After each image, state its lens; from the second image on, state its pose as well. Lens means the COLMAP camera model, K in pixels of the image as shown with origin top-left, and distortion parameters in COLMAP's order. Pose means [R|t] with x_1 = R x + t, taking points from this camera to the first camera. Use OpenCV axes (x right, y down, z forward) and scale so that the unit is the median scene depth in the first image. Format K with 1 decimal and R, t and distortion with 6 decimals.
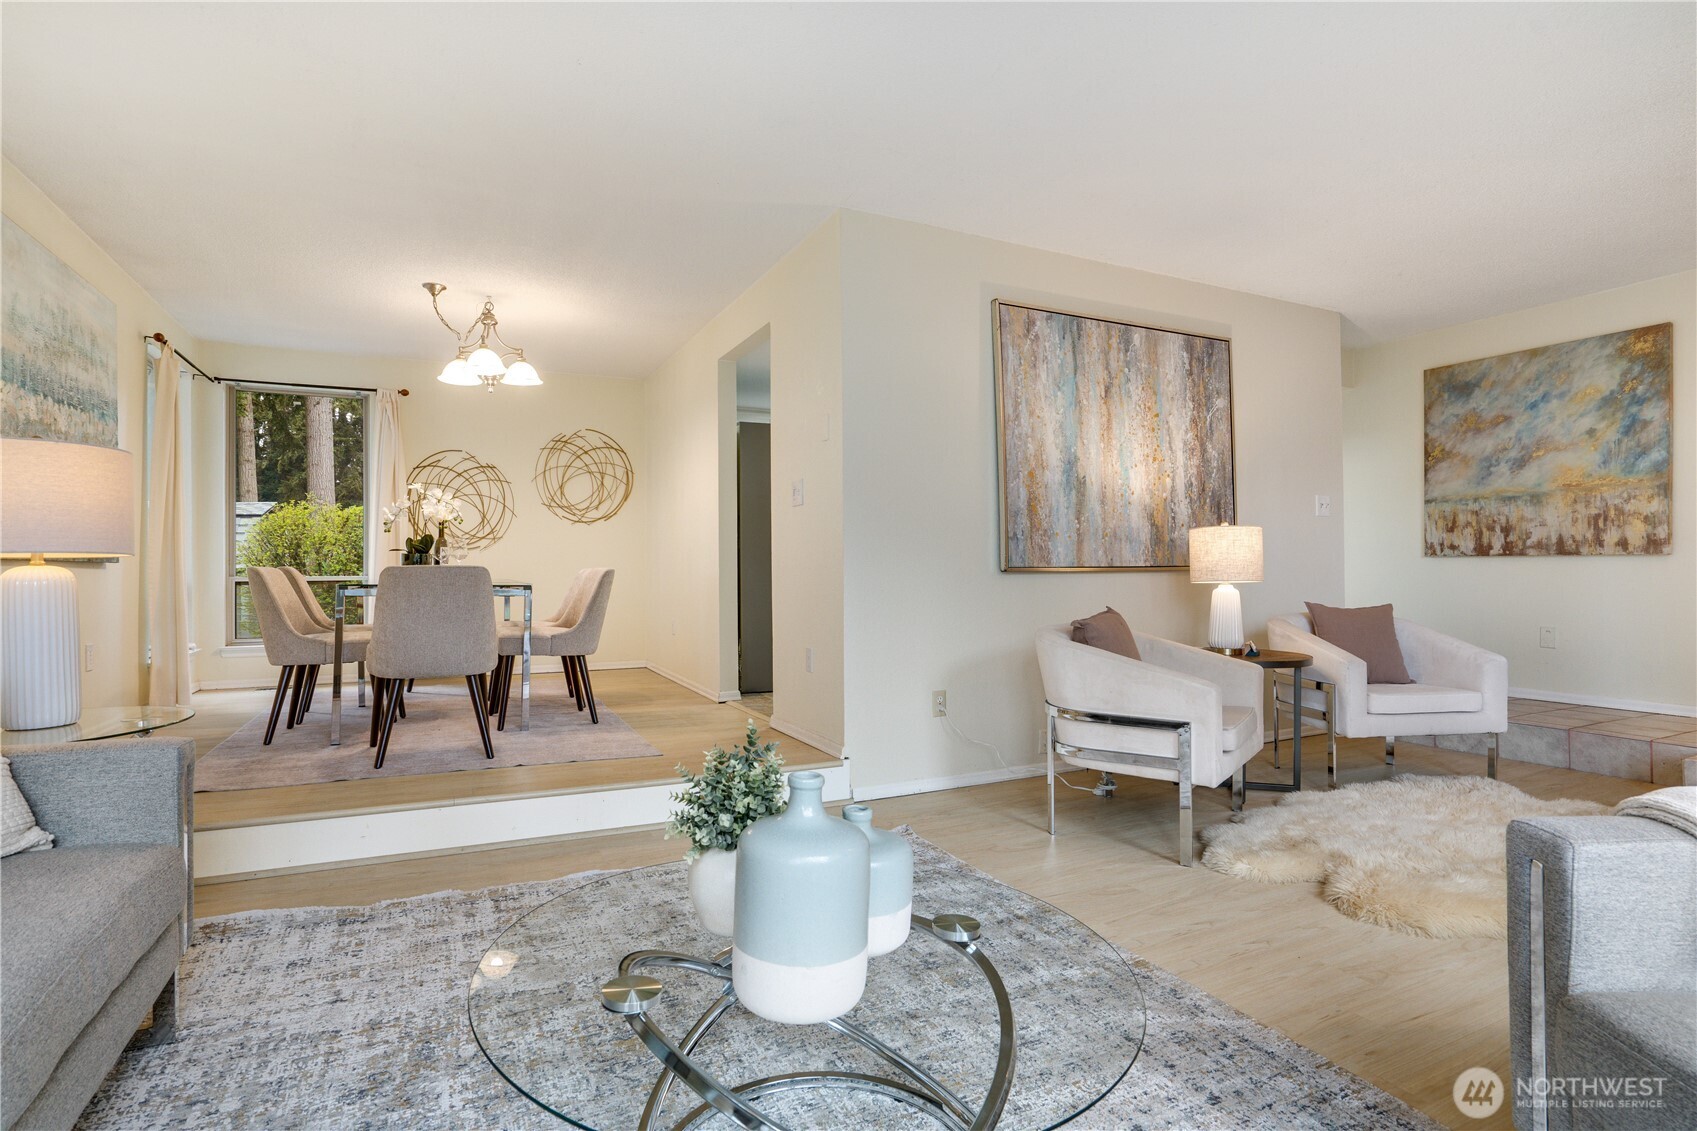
lens RADIAL K [[844.0, 0, 836.5], [0, 844.0, 564.7], [0, 0, 1]] dist [-0.058098, 0.029046]
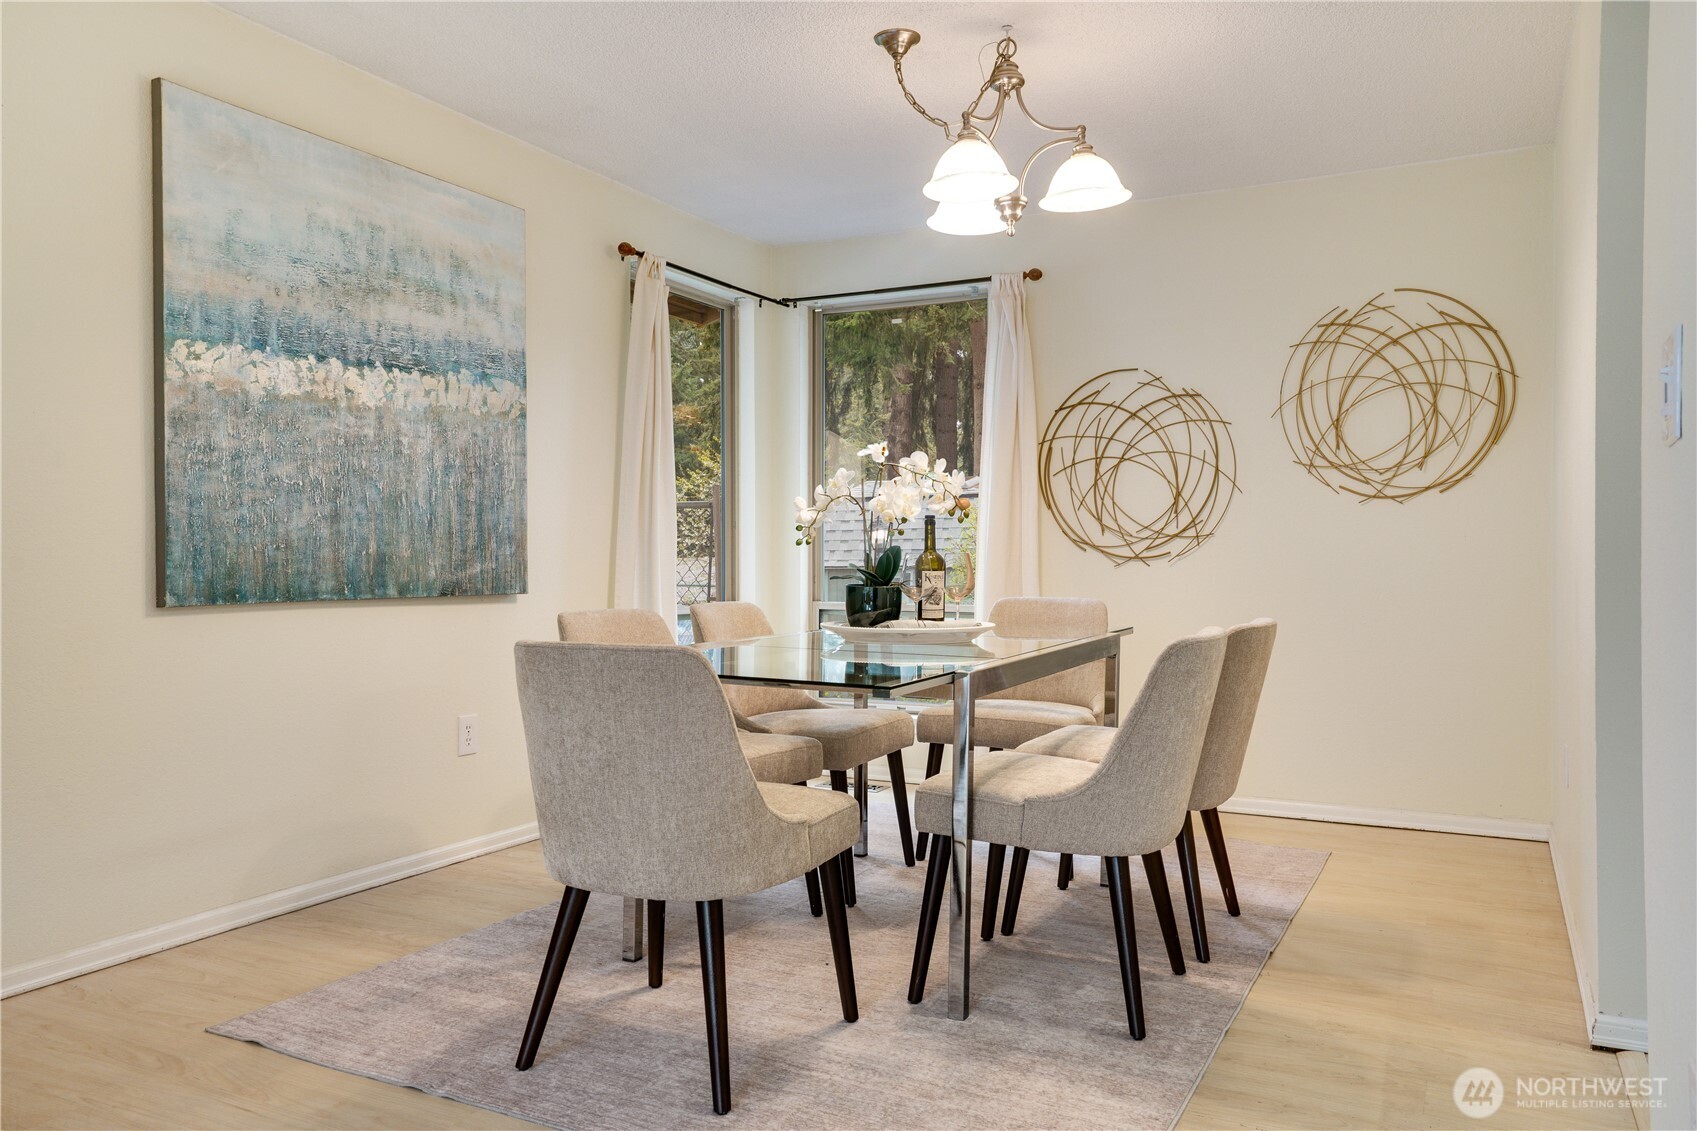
lens RADIAL K [[1237.8, 0, 826.7], [0, 1237.8, 564.3], [0, 0, 1]] dist [0.007497, 0.005471]
pose [[0.594178, 0.012089, -0.804242, 0.080481], [0.000263, 0.999884, 0.015224, -0.036631], [0.804333, -0.009257, 0.594106, 0.528694]]
